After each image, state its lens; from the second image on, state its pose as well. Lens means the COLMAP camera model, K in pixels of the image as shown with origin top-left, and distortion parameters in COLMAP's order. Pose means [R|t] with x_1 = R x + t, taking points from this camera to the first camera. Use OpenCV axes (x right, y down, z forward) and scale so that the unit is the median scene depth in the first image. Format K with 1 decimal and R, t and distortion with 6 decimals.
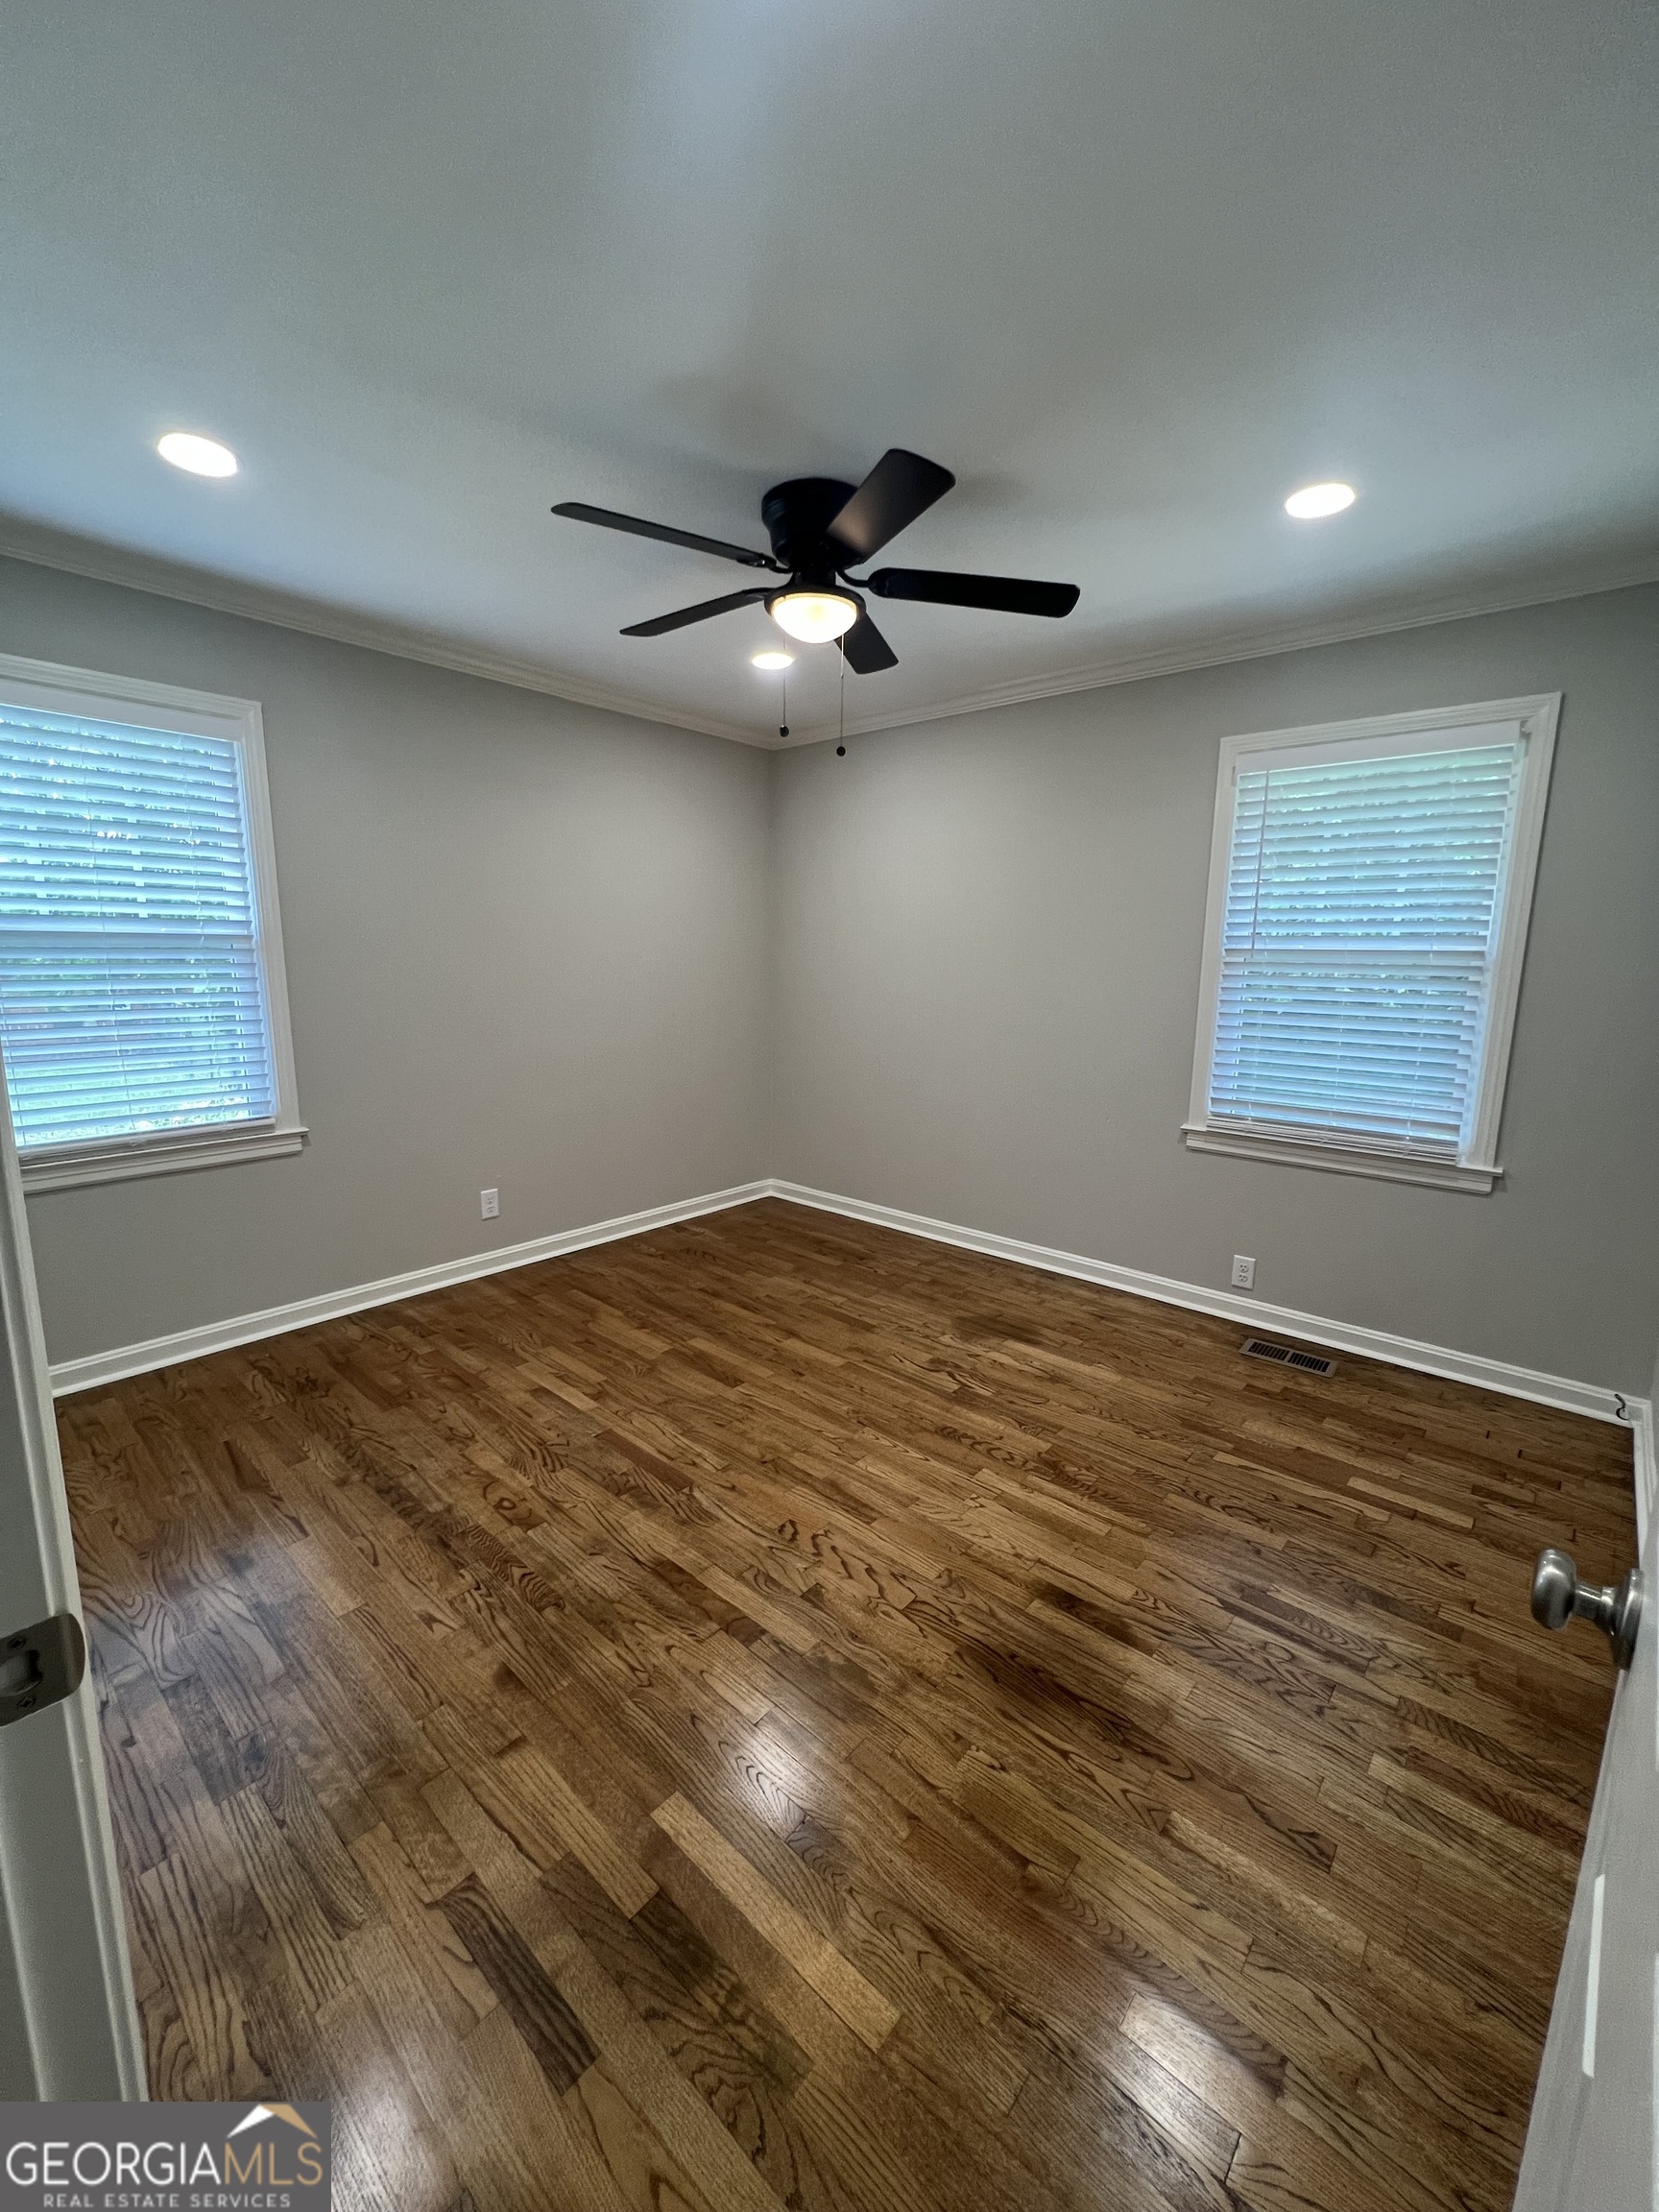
lens RADIAL K [[876.5, 0, 829.5], [0, 876.5, 1106.0], [0, 0, 1]] dist [-0.006362, 0.000008]
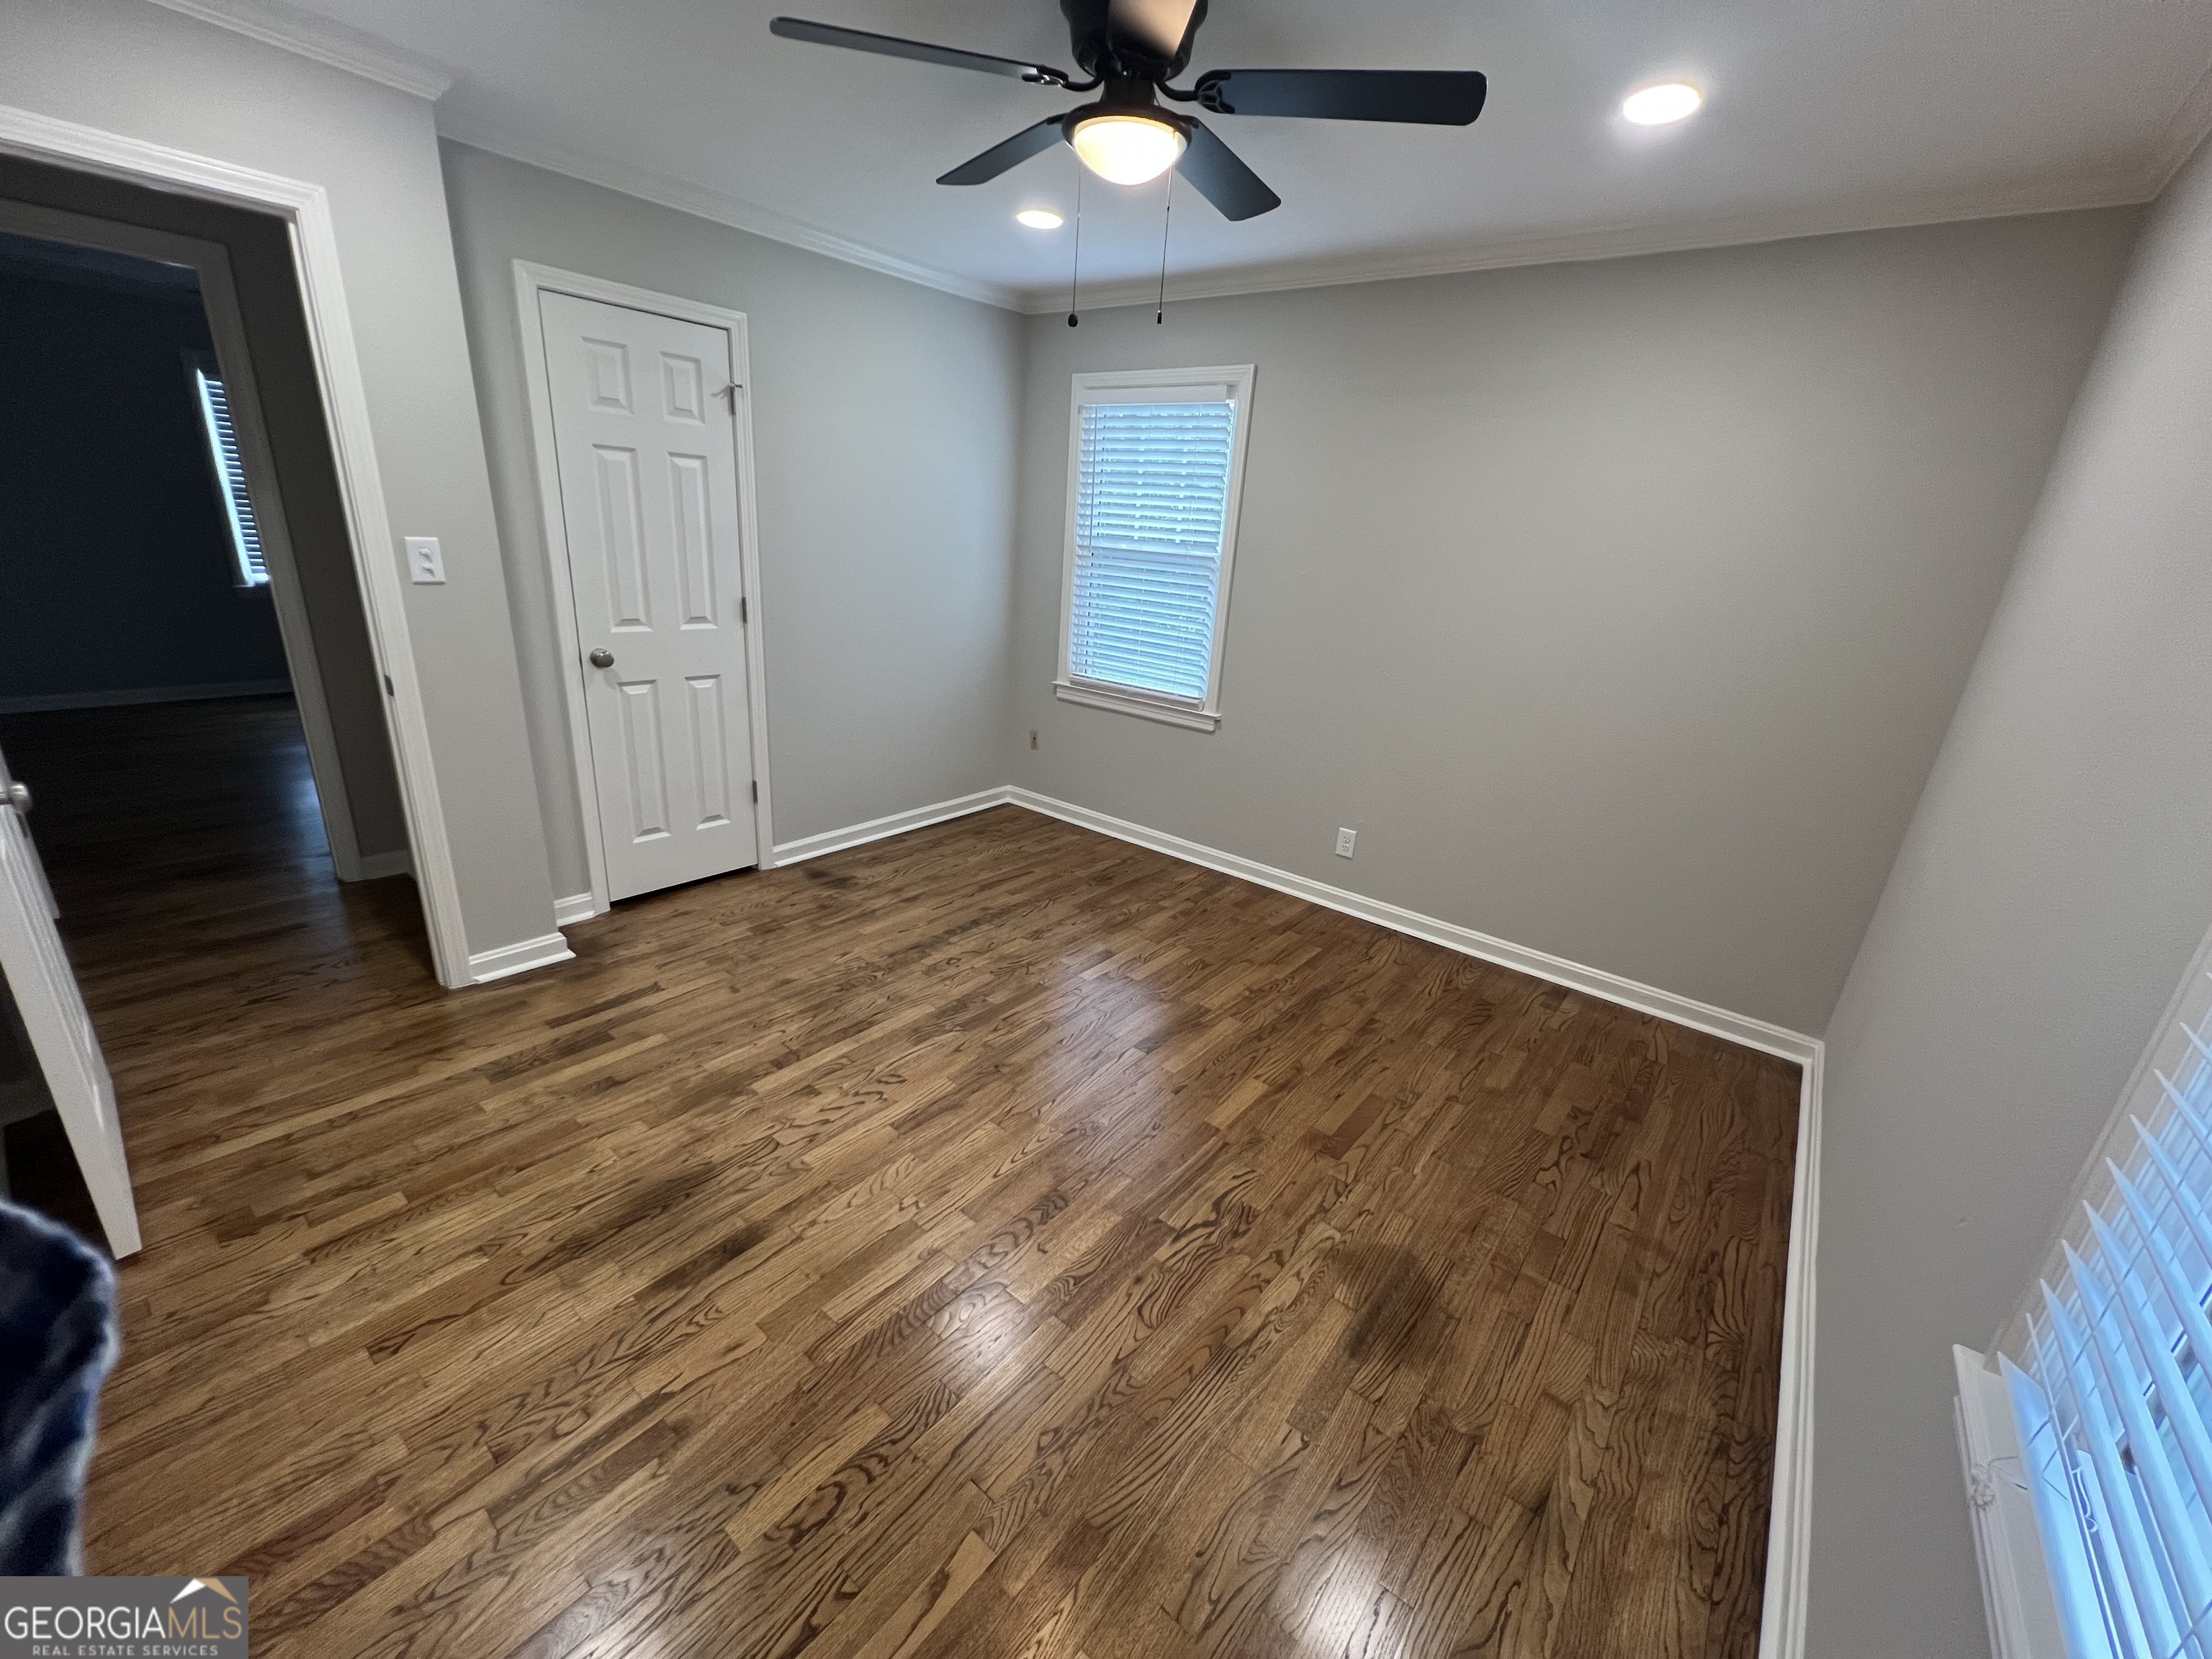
lens RADIAL K [[881.9, 0, 1105.8], [0, 881.9, 835.3], [0, 0, 1]] dist [-0.003428, 0.000832]
pose [[0.045866, 0.321873, -0.945671, 0.919920], [-0.243190, 0.921784, 0.301947, -0.223850], [0.968894, 0.216129, 0.120555, 1.011324]]
